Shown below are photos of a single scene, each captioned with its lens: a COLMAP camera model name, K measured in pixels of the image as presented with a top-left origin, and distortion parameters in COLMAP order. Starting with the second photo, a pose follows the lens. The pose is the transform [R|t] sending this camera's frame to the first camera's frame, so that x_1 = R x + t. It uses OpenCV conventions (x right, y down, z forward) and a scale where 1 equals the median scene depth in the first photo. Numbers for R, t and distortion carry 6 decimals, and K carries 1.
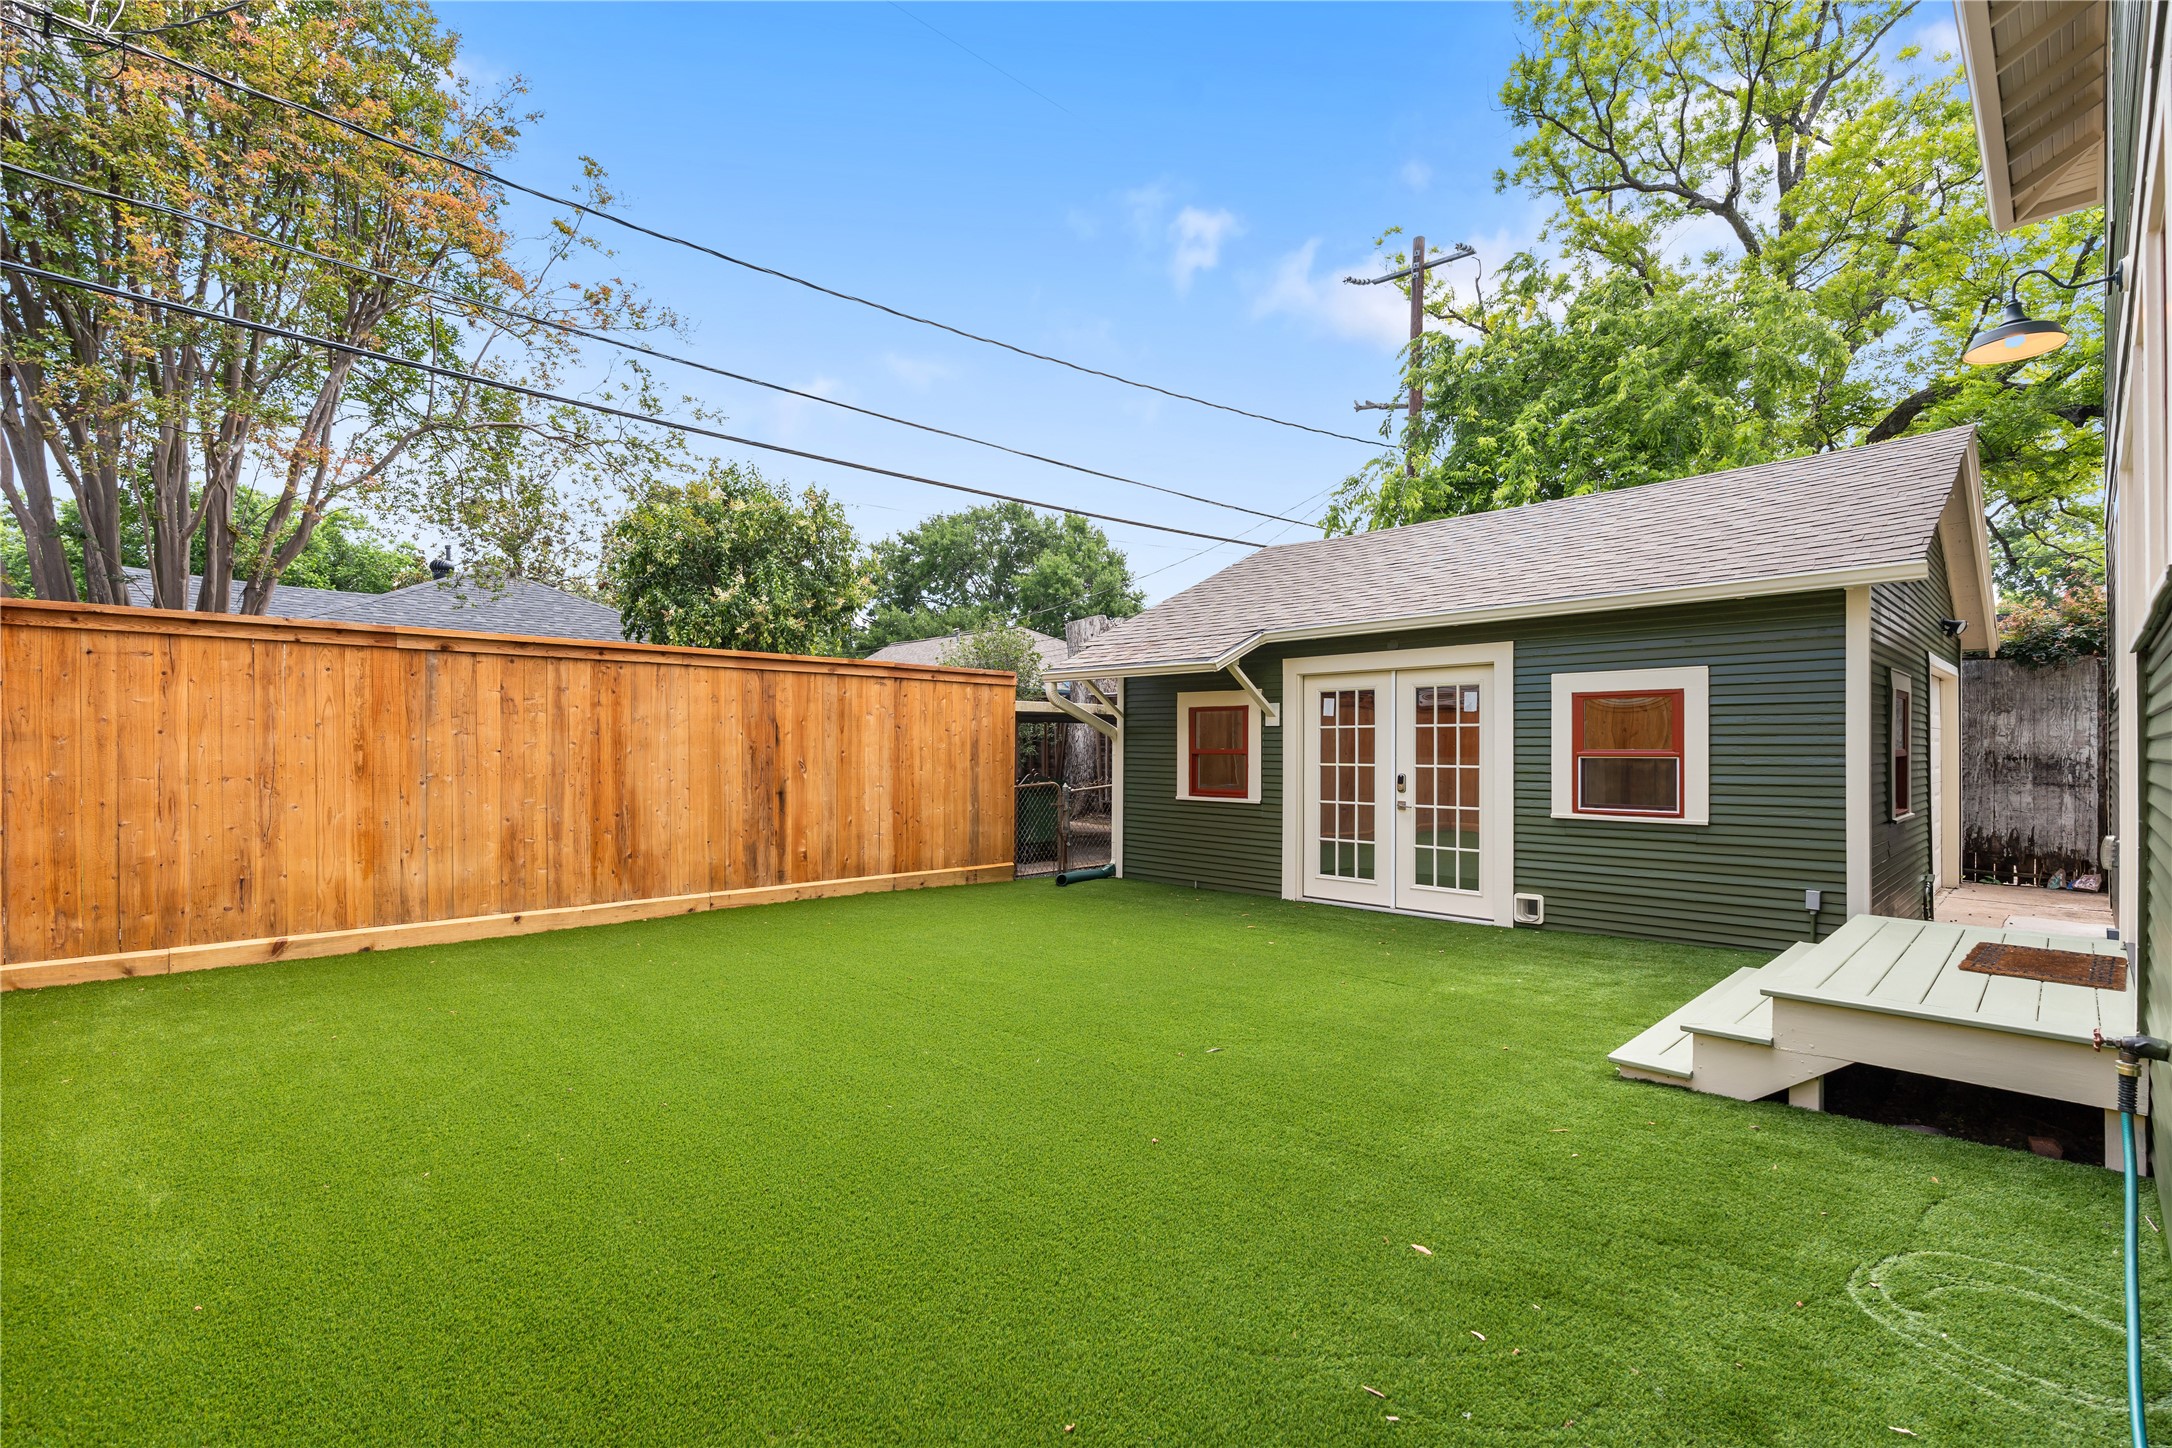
lens RADIAL K [[977.4, 0, 1079.7], [0, 977.4, 741.0], [0, 0, 1]] dist [-0.009677, 0.003849]
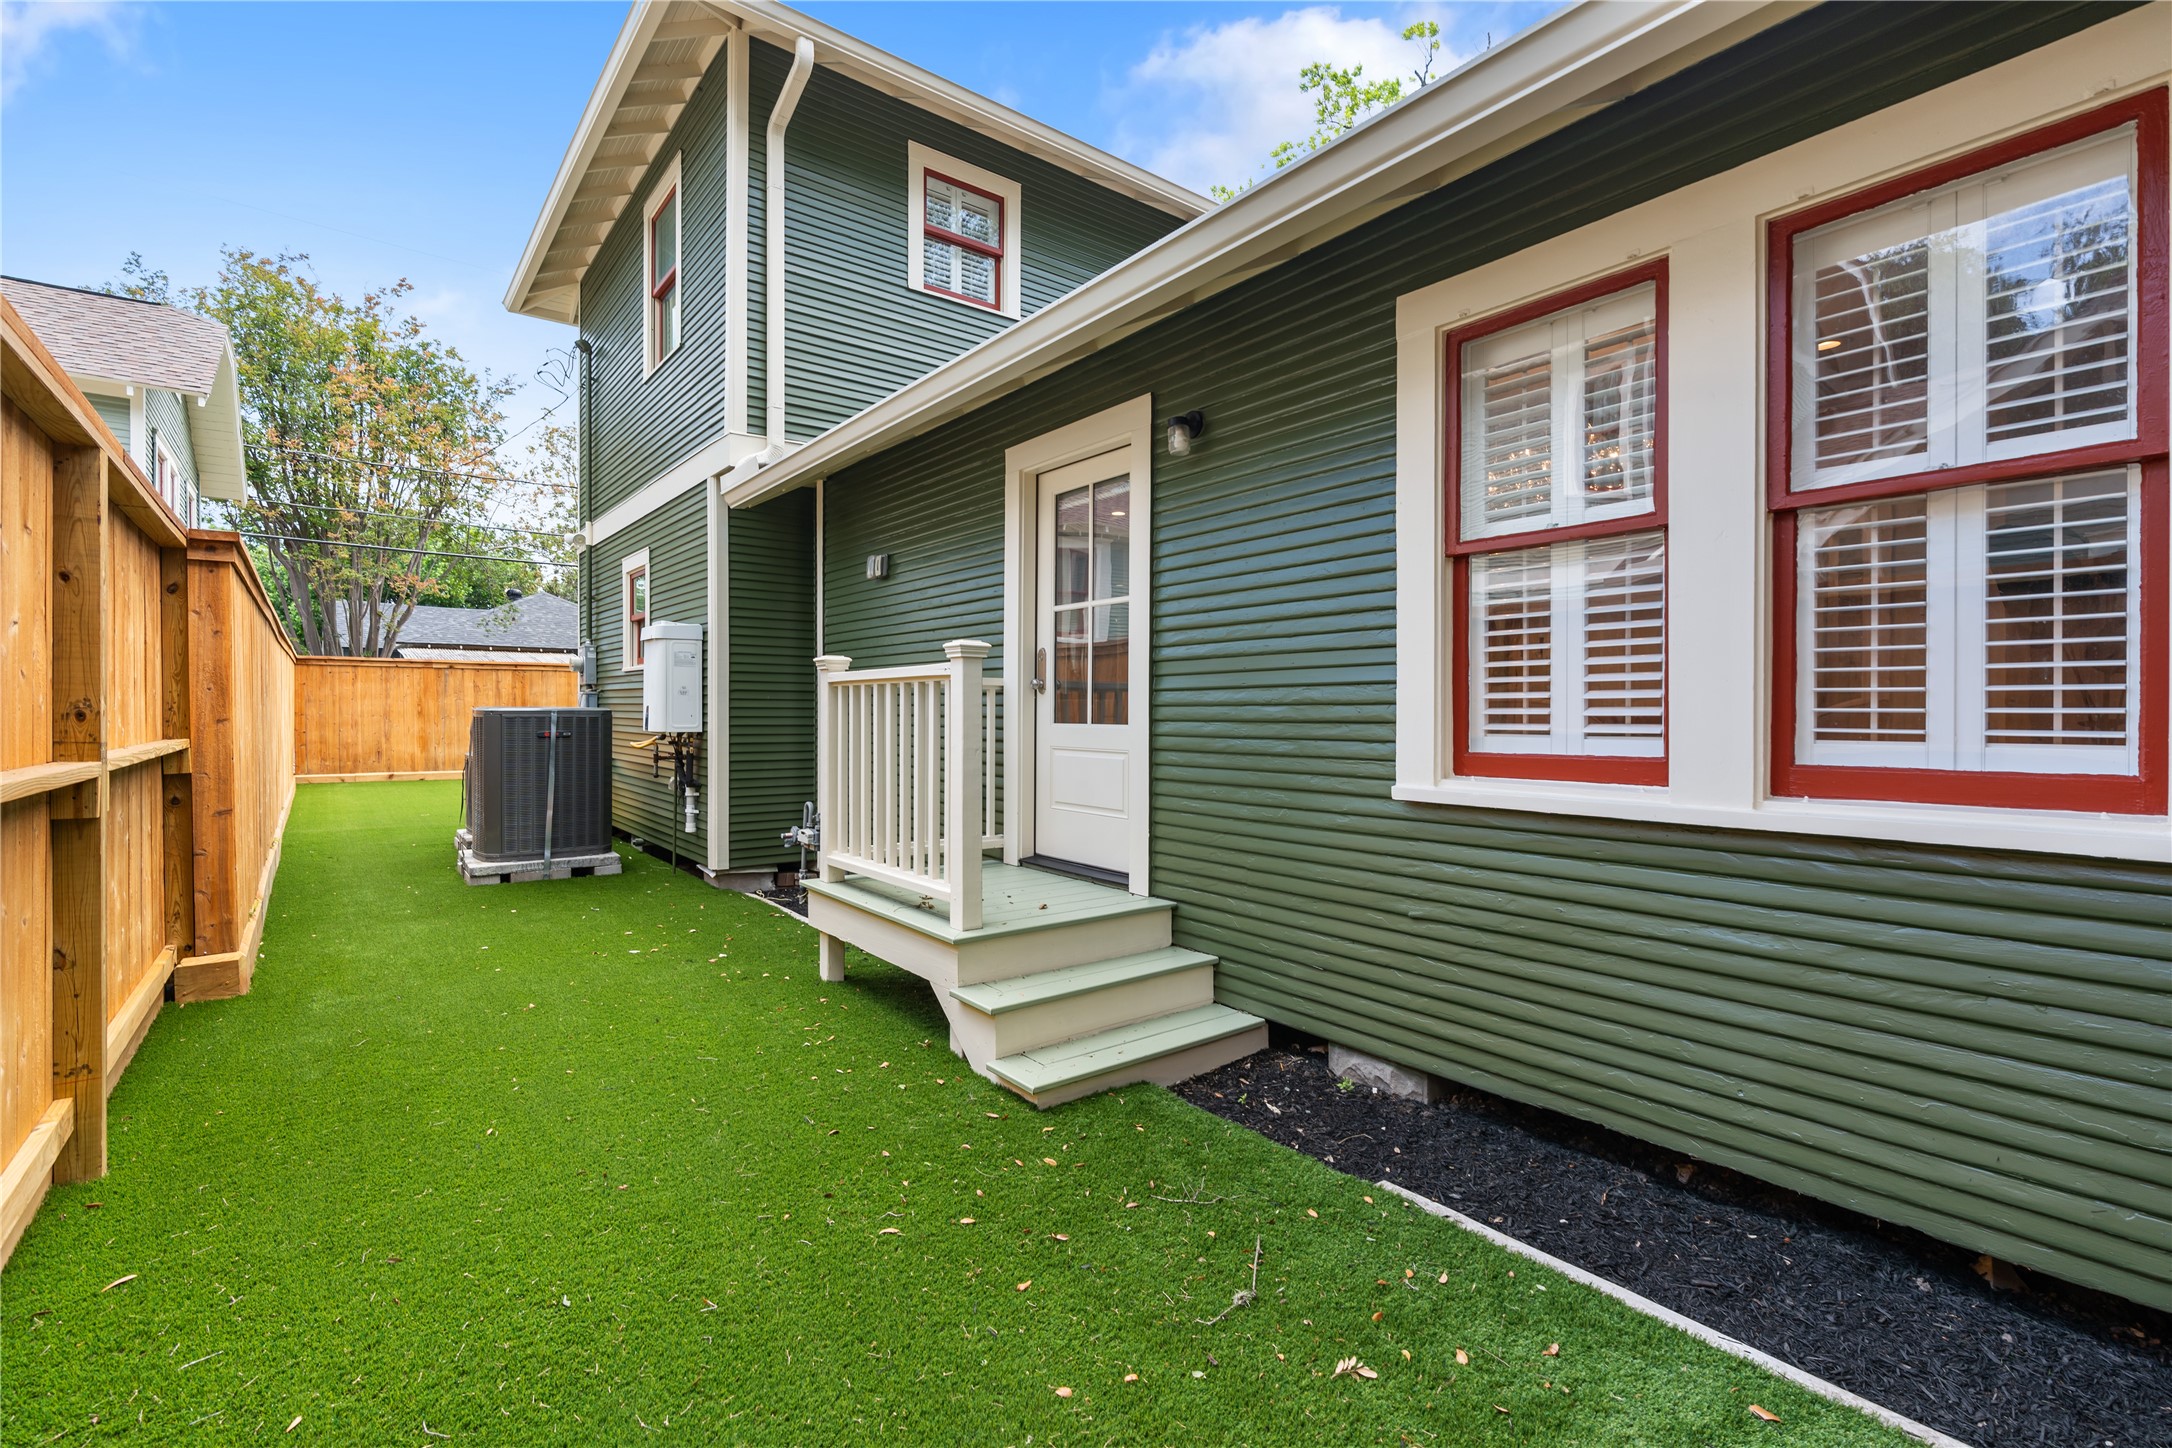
lens RADIAL K [[977.4, 0, 1091.7], [0, 977.4, 717.6], [0, 0, 1]] dist [-0.009677, 0.003849]
pose [[0.994915, 0.001247, -0.100714, 1.438460], [-0.000069, 0.999932, 0.011699, 0.010558], [0.100722, -0.011633, 0.994847, -1.555170]]
